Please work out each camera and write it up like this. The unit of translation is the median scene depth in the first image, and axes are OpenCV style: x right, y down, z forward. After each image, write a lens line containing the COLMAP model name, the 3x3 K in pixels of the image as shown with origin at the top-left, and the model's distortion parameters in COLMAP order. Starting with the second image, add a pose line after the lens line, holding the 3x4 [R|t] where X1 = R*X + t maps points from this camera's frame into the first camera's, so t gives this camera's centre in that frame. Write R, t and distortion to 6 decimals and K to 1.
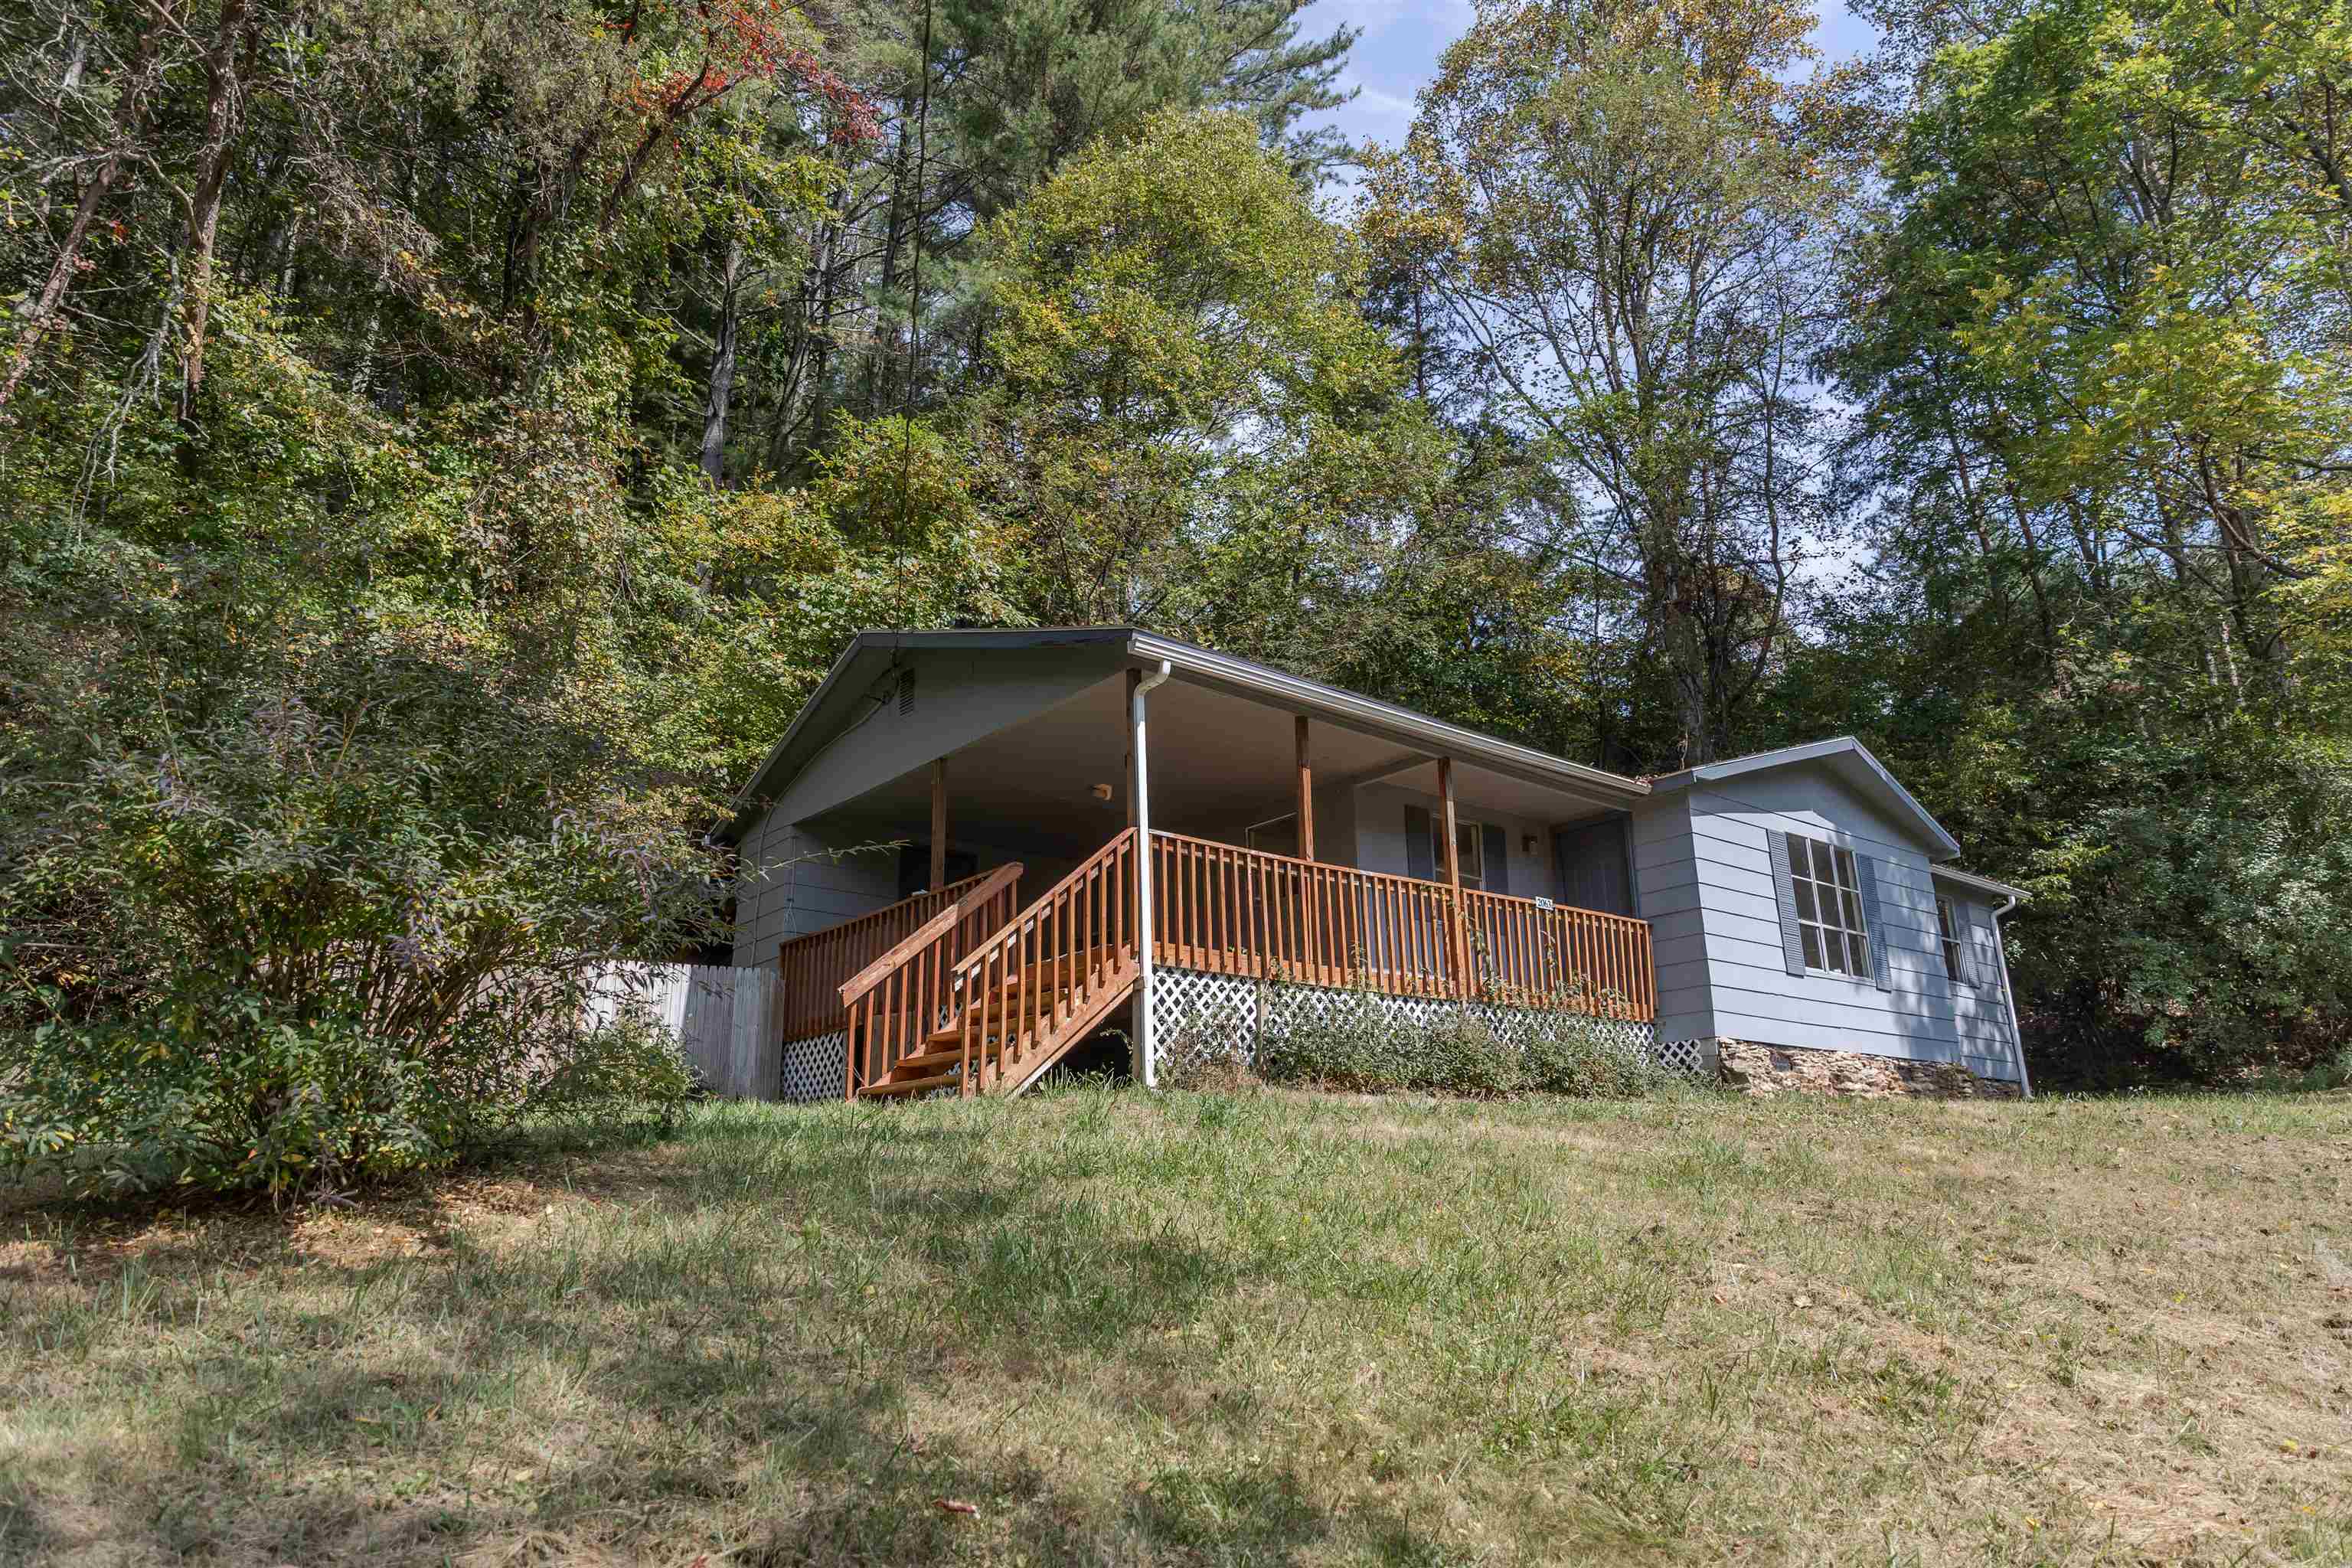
lens RADIAL K [[1567.3, 0, 1176.0], [0, 1567.3, 784.0], [0, 0, 1]] dist [0.003040, -0.000852]
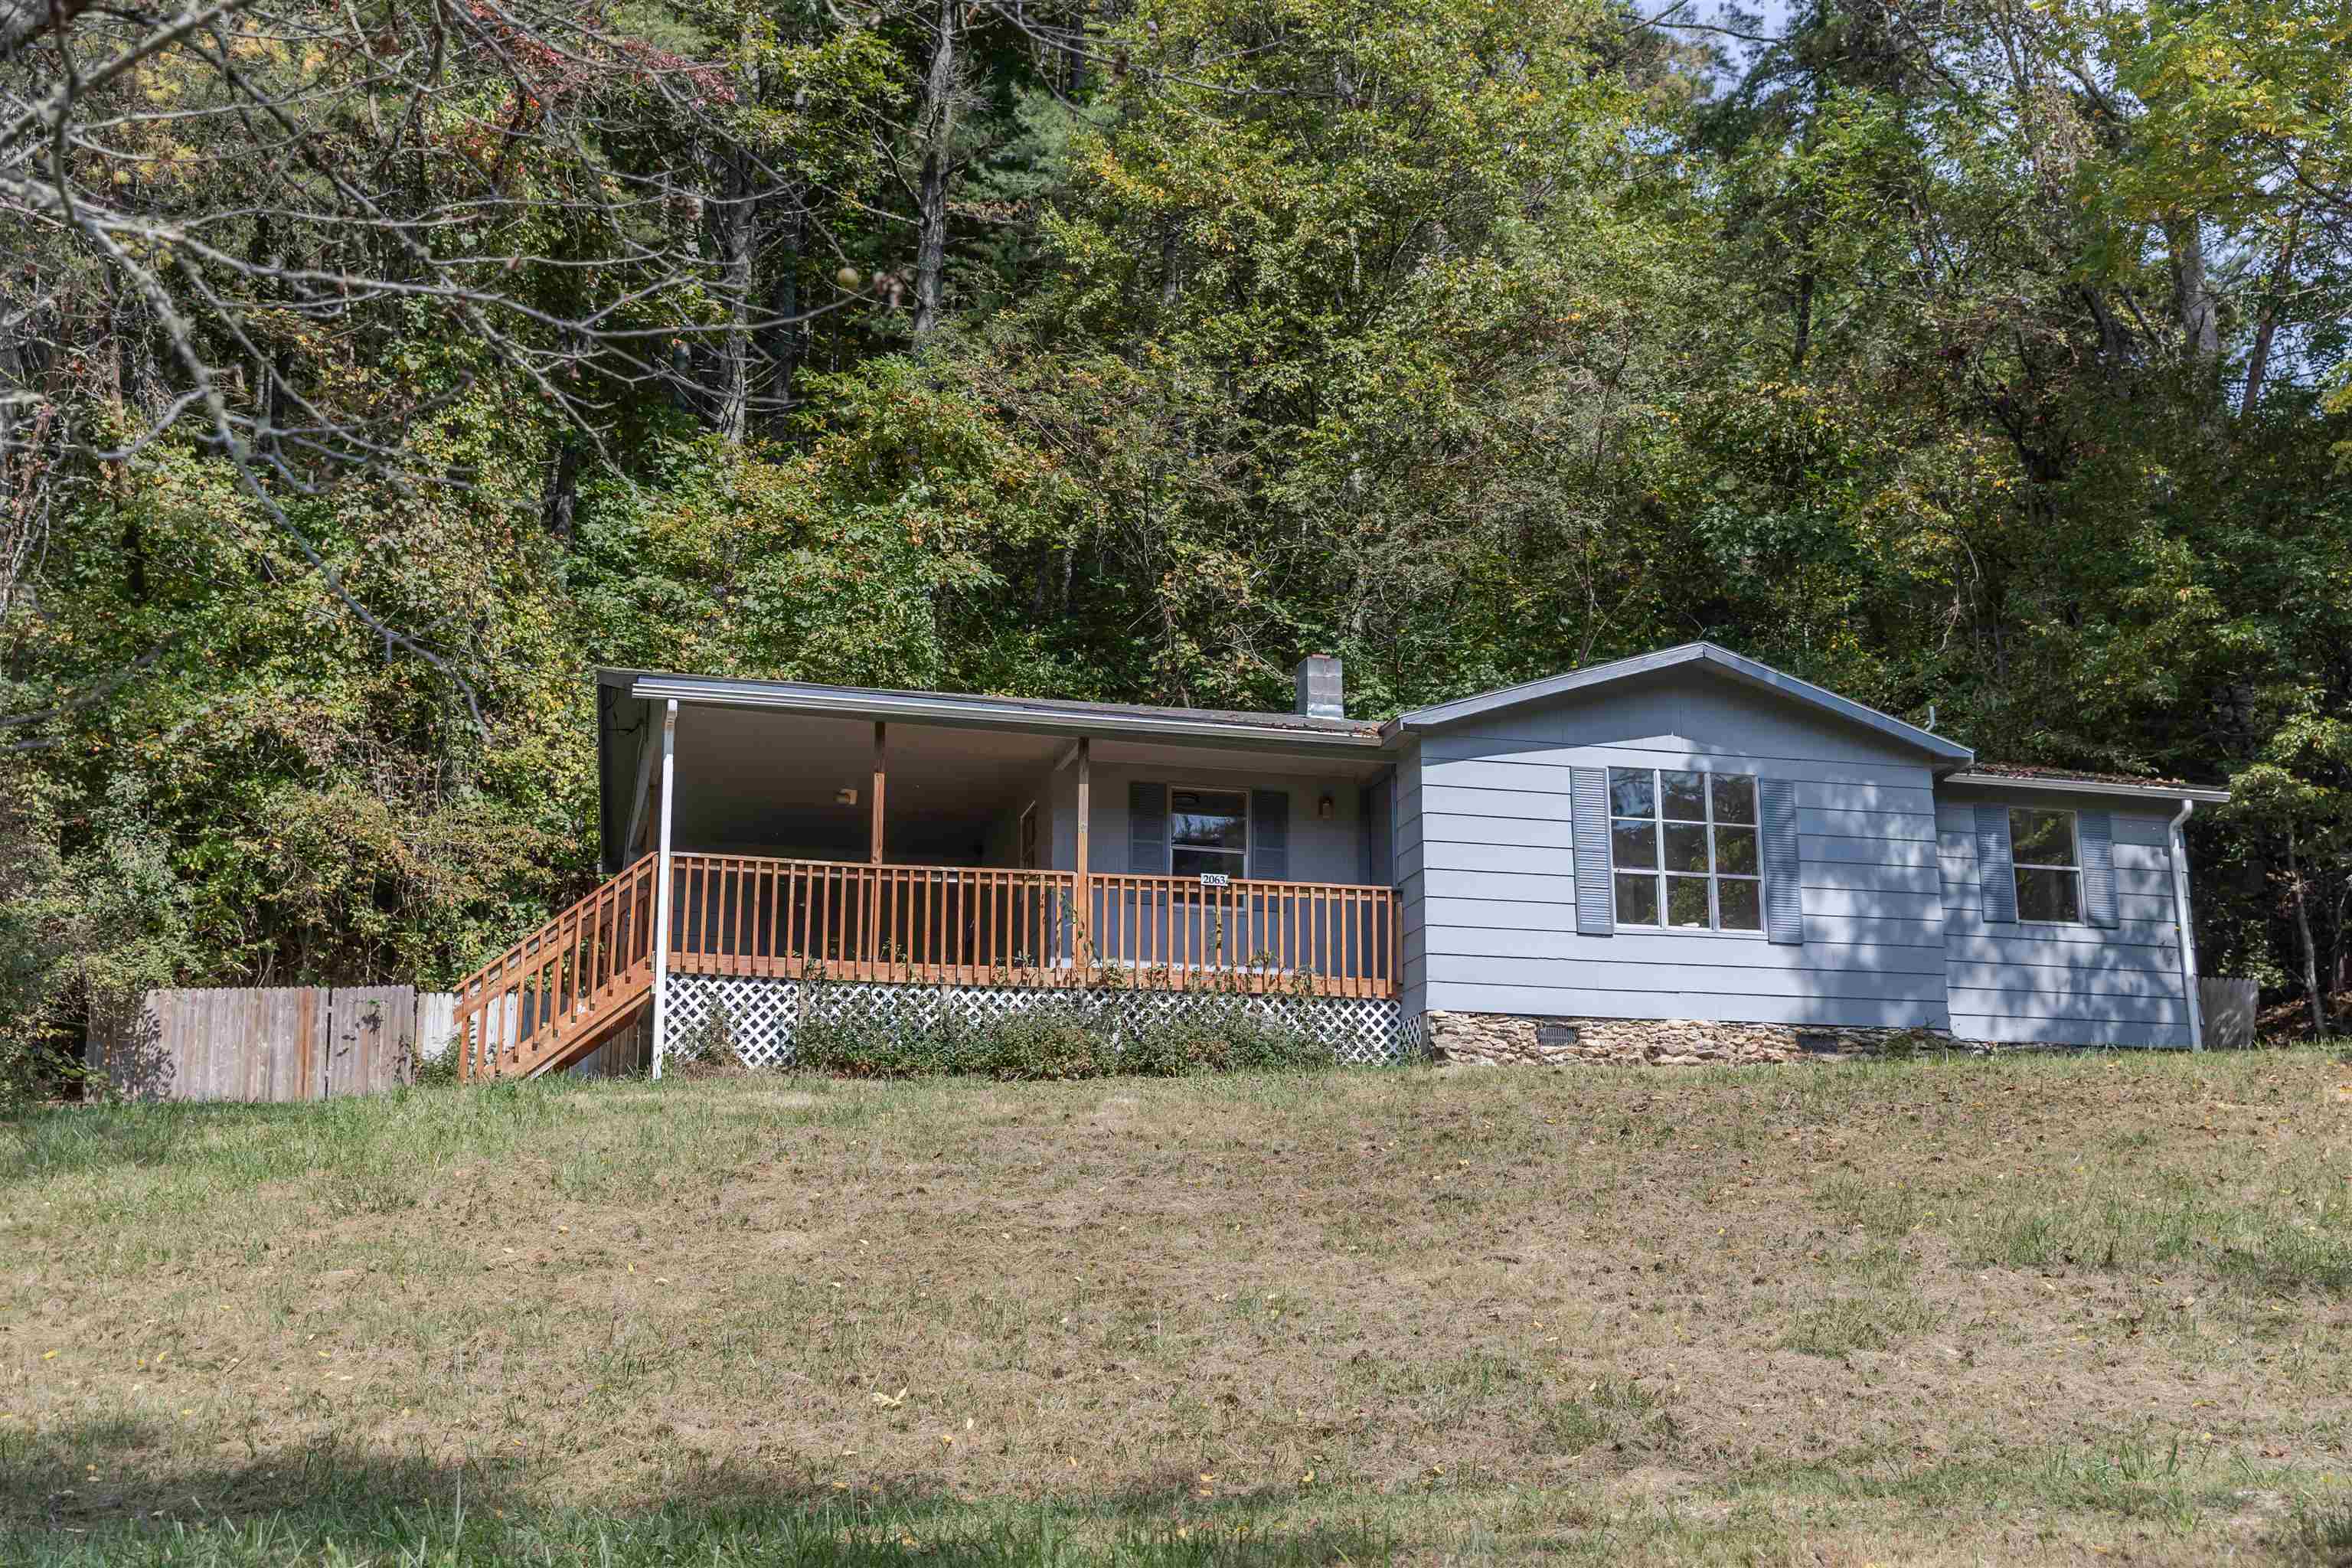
lens RADIAL K [[2630.0, 0, 1196.1], [0, 2630.0, 783.5], [0, 0, 1]] dist [-0.002019, -0.021737]
pose [[0.906007, -0.087965, -0.414022, 1.010967], [0.106210, 0.994118, 0.021206, -0.018093], [0.409721, -0.063186, 0.910020, -0.503027]]
